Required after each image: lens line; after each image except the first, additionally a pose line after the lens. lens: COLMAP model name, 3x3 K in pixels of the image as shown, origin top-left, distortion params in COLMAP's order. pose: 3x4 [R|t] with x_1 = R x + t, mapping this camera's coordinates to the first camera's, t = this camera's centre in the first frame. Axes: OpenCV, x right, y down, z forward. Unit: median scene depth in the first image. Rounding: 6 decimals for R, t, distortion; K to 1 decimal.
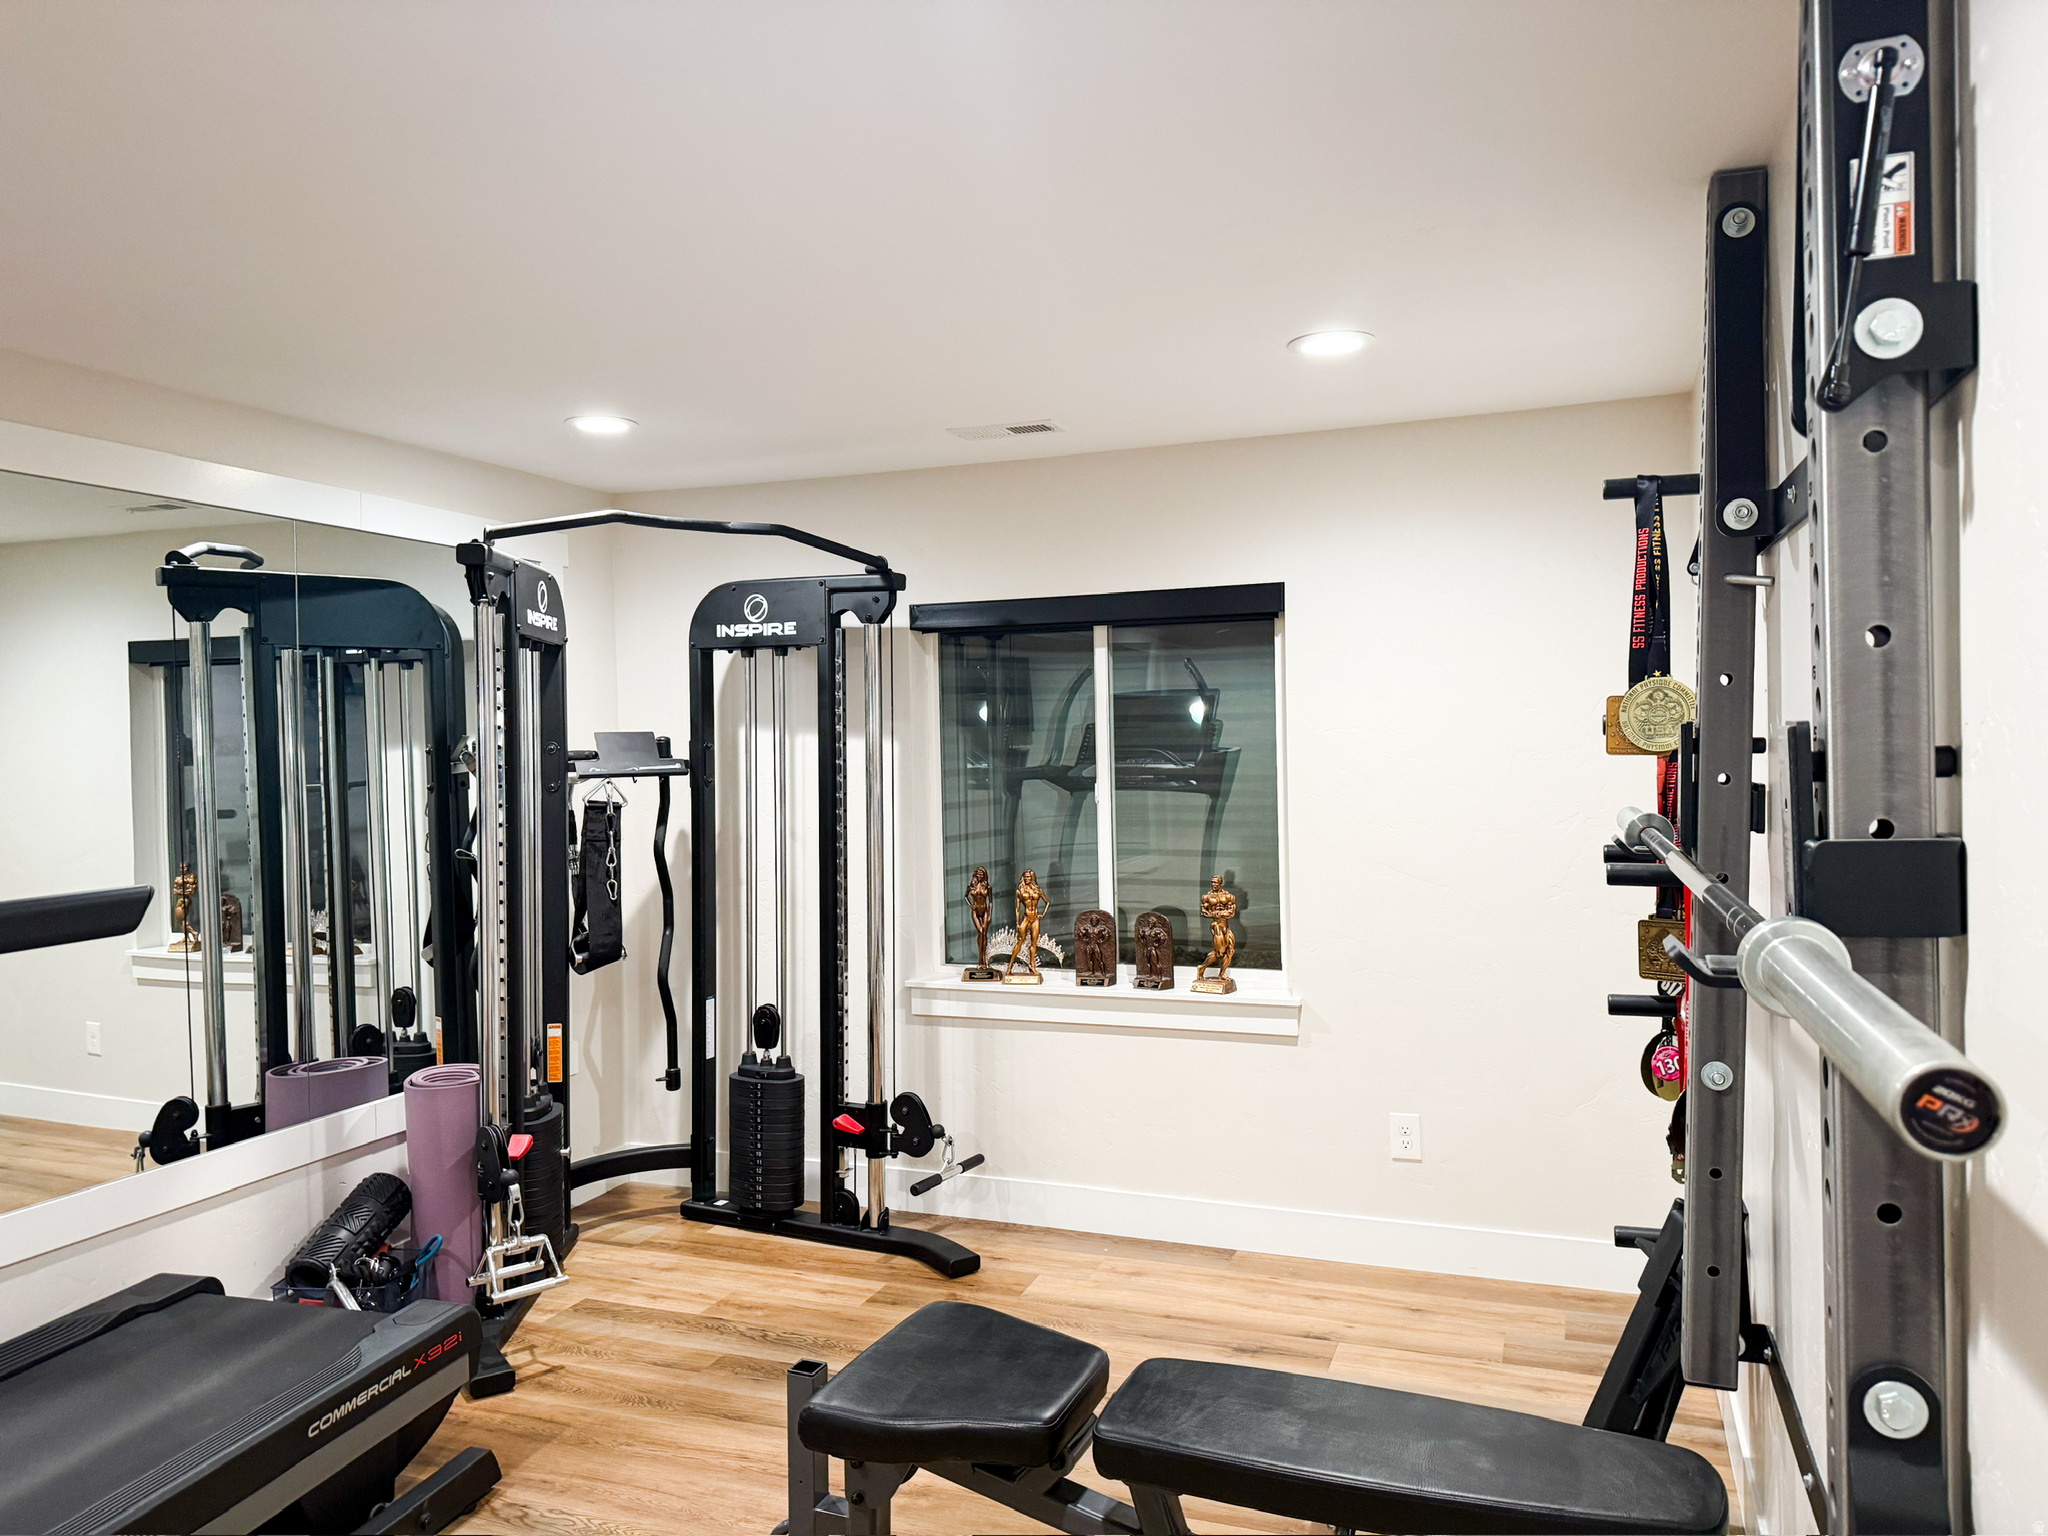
lens RADIAL K [[1450.9, 0, 971.5], [0, 1450.9, 727.3], [0, 0, 1]] dist [0.021726, -0.013338]
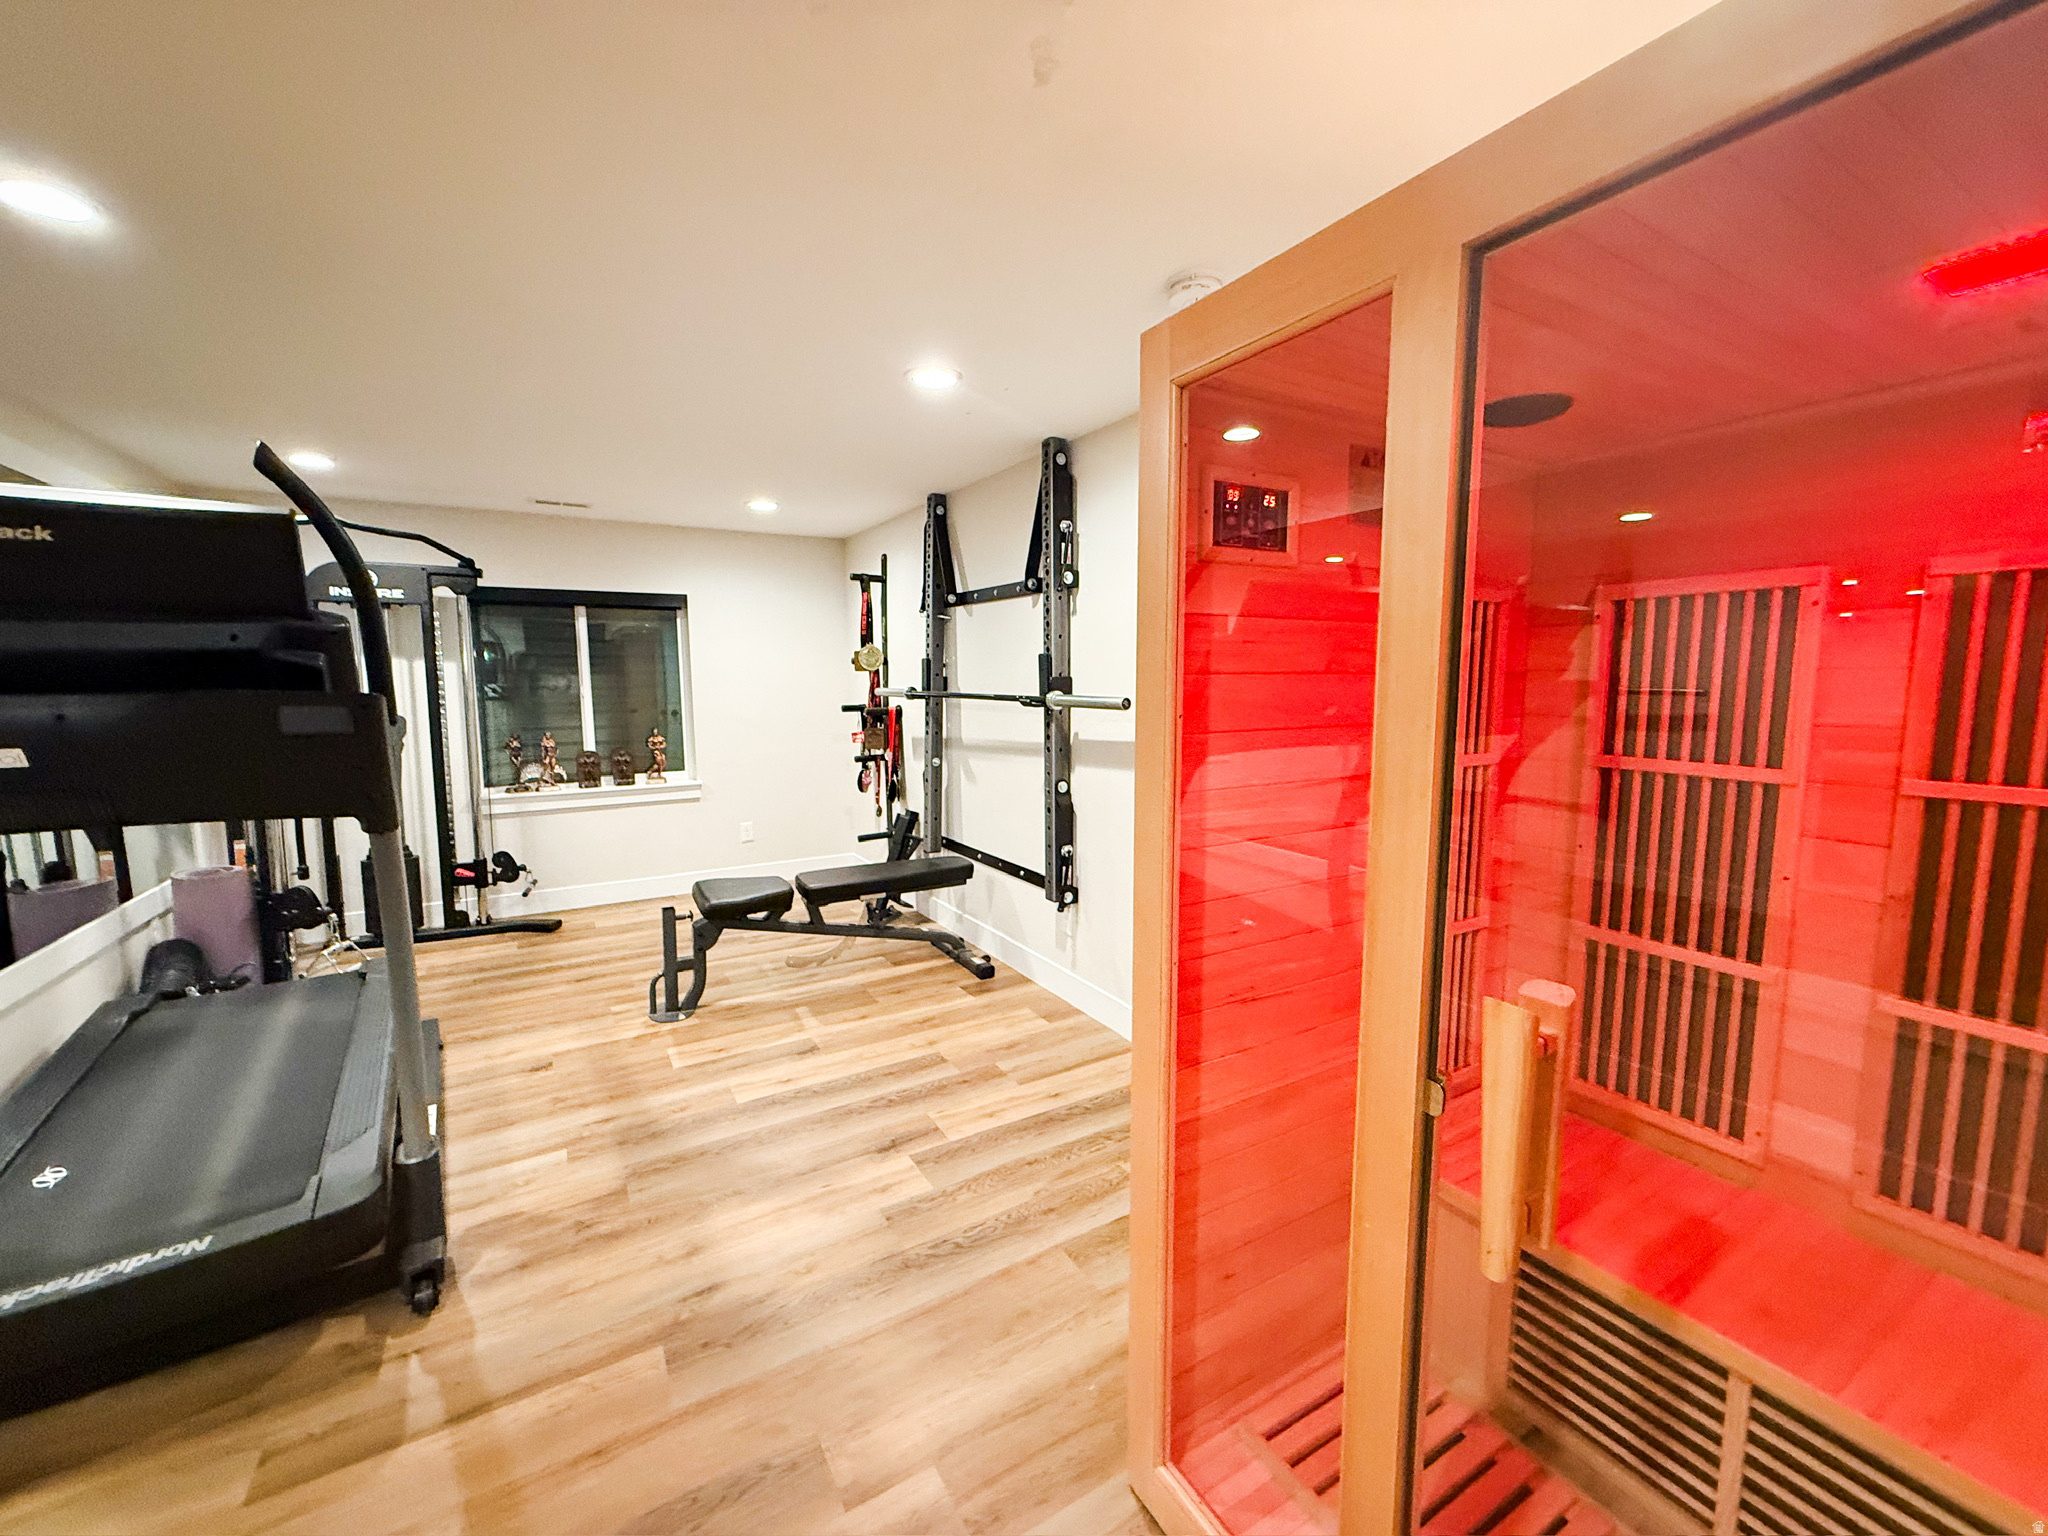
lens RADIAL K [[816.8, 0, 1026.7], [0, 816.8, 769.9], [0, 0, 1]] dist [0.001539, -0.000042]
pose [[0.606699, -0.075360, 0.791352, -0.458882], [-0.013860, 0.994342, 0.105317, 0.025929], [-0.794811, -0.074864, 0.602222, -0.171487]]
